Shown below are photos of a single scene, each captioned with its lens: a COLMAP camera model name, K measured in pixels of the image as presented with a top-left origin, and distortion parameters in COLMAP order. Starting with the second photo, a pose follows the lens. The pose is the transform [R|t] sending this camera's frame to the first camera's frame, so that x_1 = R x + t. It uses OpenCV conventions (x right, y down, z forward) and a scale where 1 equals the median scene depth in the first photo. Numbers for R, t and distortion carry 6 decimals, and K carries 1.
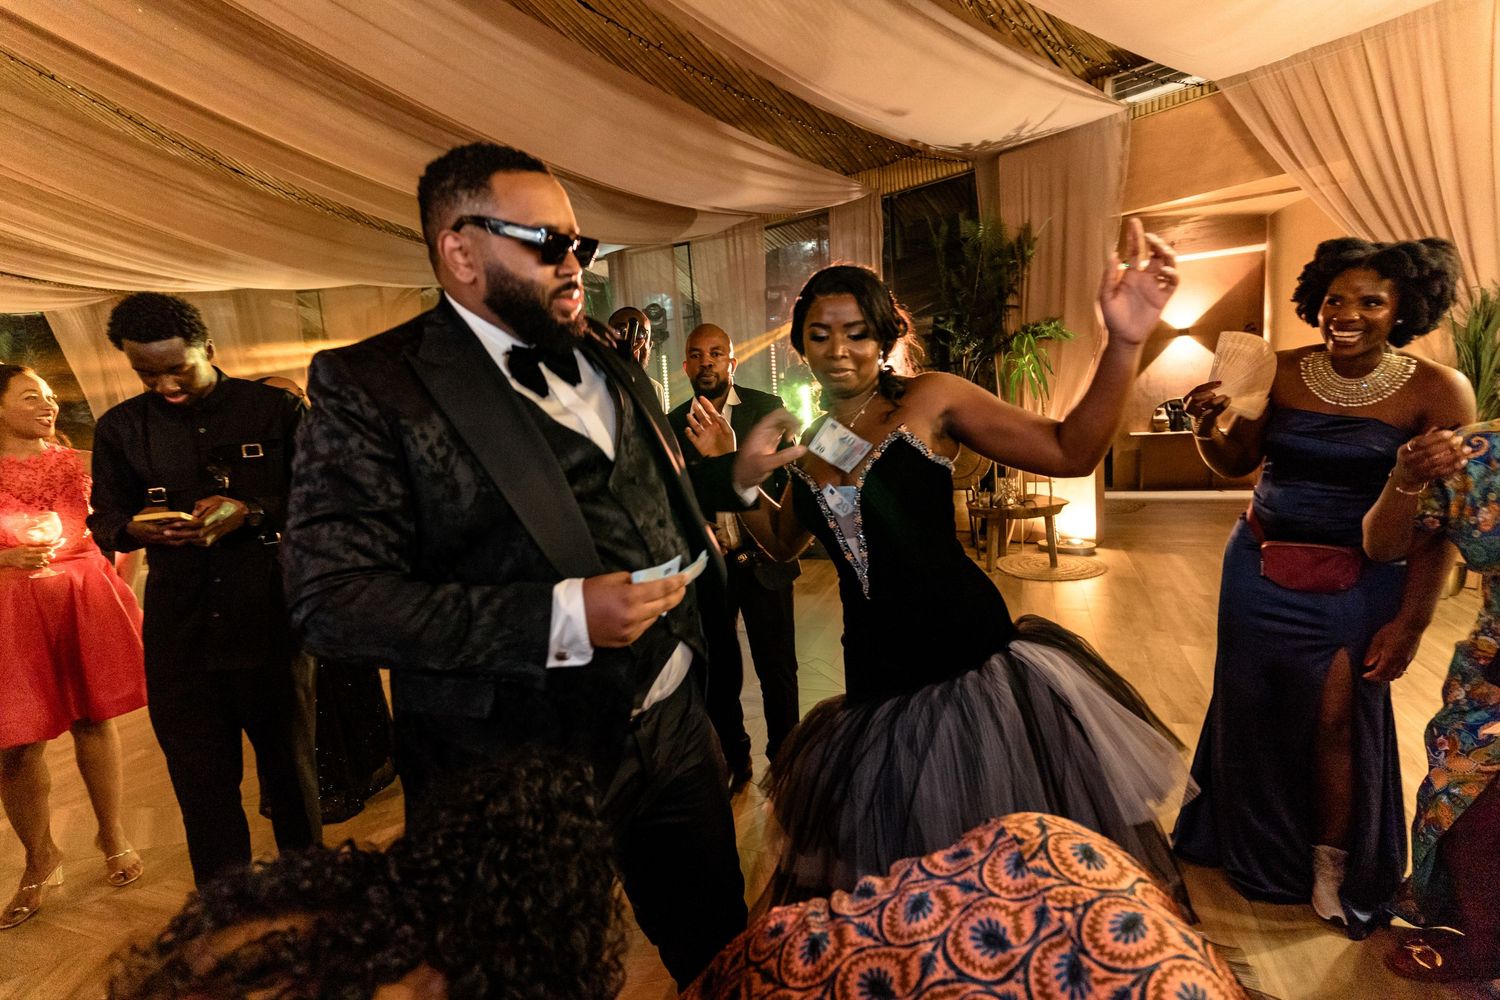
lens RADIAL K [[721.5, 0, 753.5], [0, 721.5, 501.2], [0, 0, 1]] dist [0.004628, 0.000852]
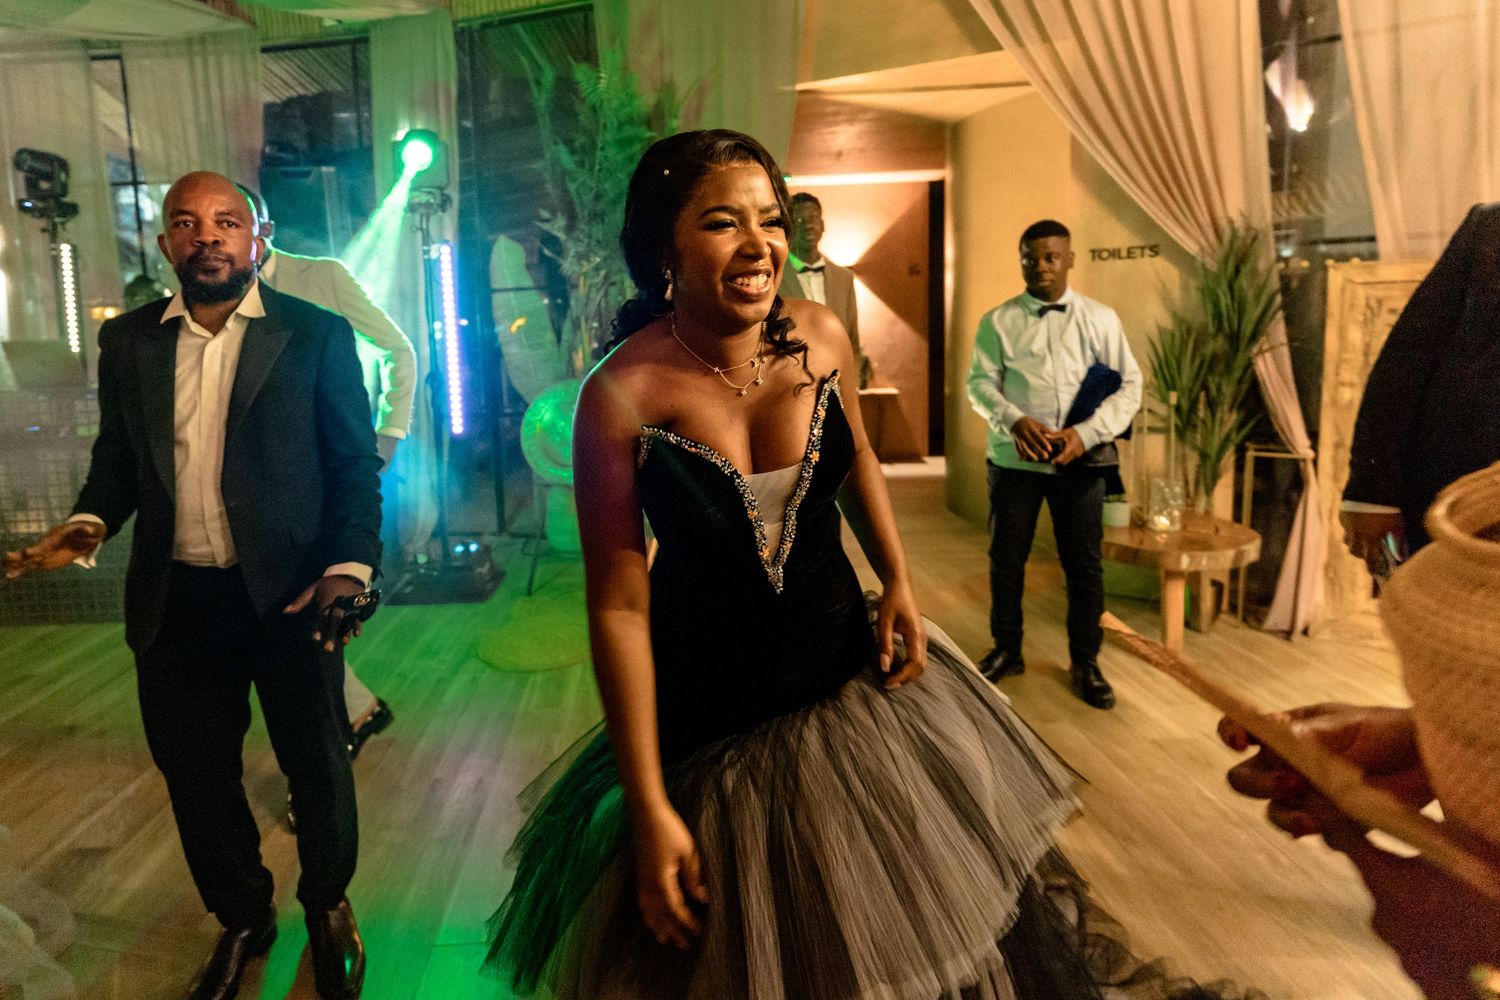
lens RADIAL K [[844.8, 0, 702.0], [0, 844.8, 419.5], [0, 0, 1]] dist [0.006831, -0.004332]
pose [[0.918760, 0.001056, 0.394814, 0.099382], [0.017132, 0.998948, -0.042539, -0.039358], [-0.394444, 0.045847, 0.917776, 0.285287]]
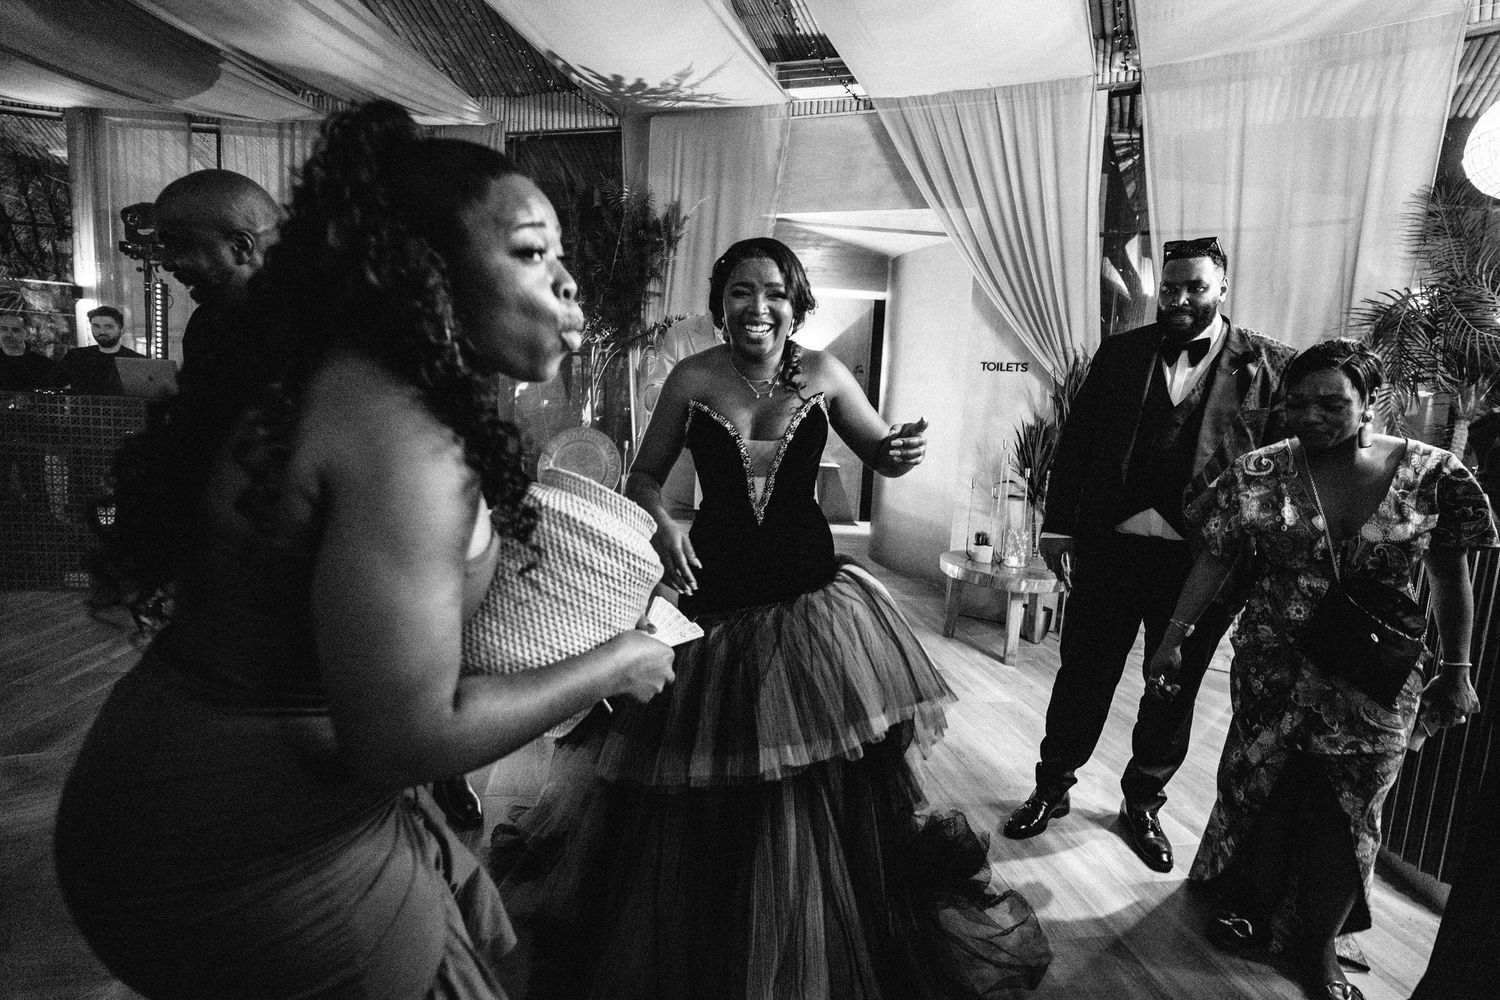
lens RADIAL K [[742.1, 0, 754.7], [0, 742.1, 488.2], [0, 0, 1]] dist [-0.051455, 0.004810]
pose [[0.865149, 0.071432, 0.496401, 0.052793], [-0.053740, 0.997310, -0.049852, -0.009190], [-0.498627, 0.016453, 0.866661, 0.210560]]
